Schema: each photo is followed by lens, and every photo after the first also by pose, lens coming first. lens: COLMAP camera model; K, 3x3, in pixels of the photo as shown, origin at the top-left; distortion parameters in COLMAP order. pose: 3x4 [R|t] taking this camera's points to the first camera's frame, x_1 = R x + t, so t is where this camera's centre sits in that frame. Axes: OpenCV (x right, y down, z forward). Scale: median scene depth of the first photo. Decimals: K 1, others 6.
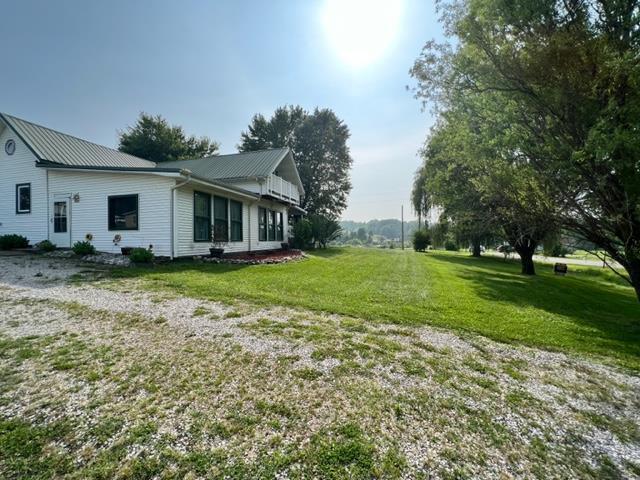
lens RADIAL K [[257.0, 0, 320.7], [0, 257.0, 239.0], [0, 0, 1]] dist [-0.003800, 0.001076]
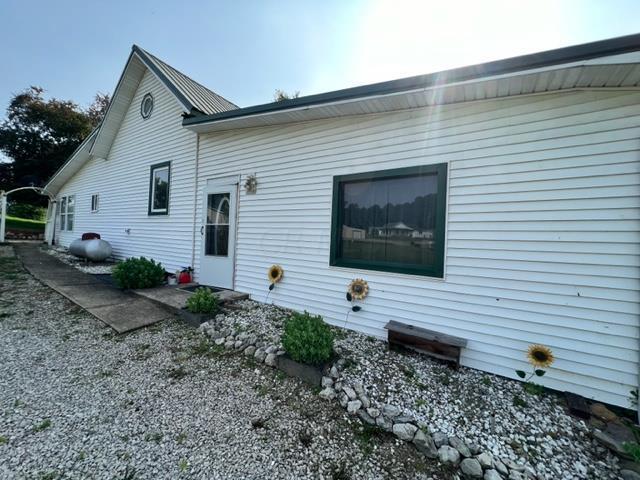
lens RADIAL K [[257.0, 0, 319.9], [0, 257.0, 242.1], [0, 0, 1]] dist [-0.003800, 0.001076]
pose [[0.958532, 0.052115, -0.280179, -0.699030], [-0.055727, 0.998434, -0.004936, -0.061783], [0.279483, 0.020345, 0.959935, 0.594149]]
